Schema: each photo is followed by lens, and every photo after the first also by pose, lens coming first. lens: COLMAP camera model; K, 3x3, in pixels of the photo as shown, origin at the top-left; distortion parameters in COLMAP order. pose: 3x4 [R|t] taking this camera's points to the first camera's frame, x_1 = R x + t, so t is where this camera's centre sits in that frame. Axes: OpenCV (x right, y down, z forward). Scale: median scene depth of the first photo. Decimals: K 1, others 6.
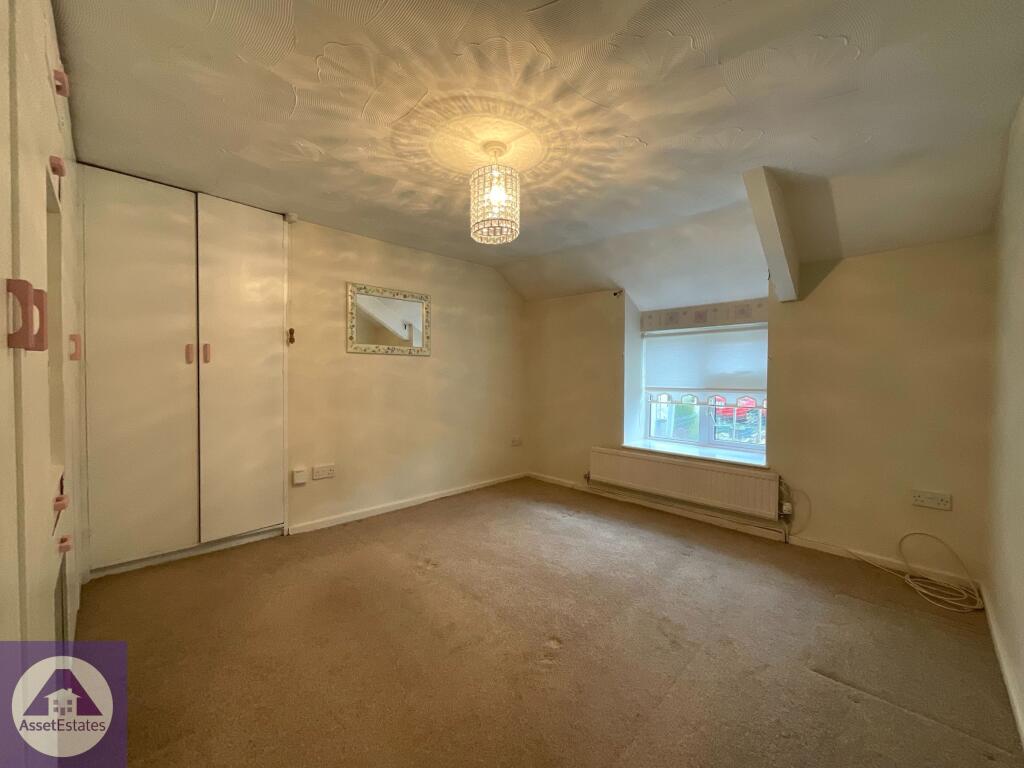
lens RADIAL K [[414.3, 0, 510.7], [0, 414.3, 385.1], [0, 0, 1]] dist [0.001045, 0.000621]
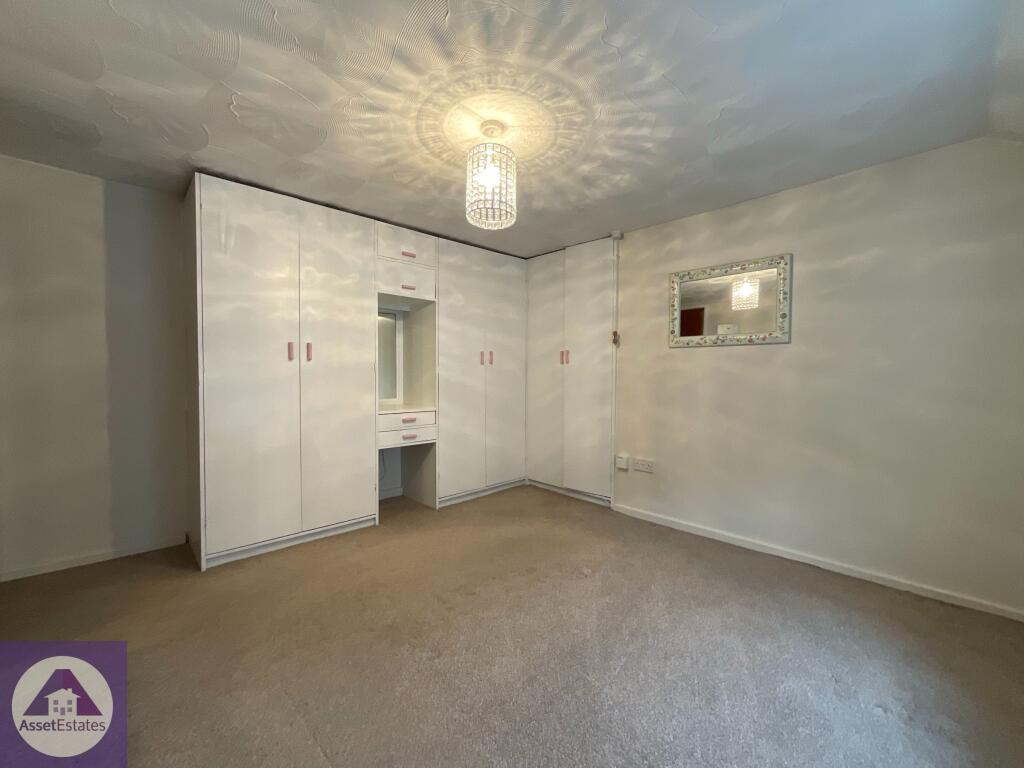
lens RADIAL K [[414.3, 0, 510.7], [0, 414.3, 385.1], [0, 0, 1]] dist [0.001045, 0.000621]
pose [[-0.016359, 0.017787, -0.999708, 0.602147], [-0.033681, 0.999265, 0.018330, 0.001944], [0.999299, 0.033971, -0.015748, 0.698233]]
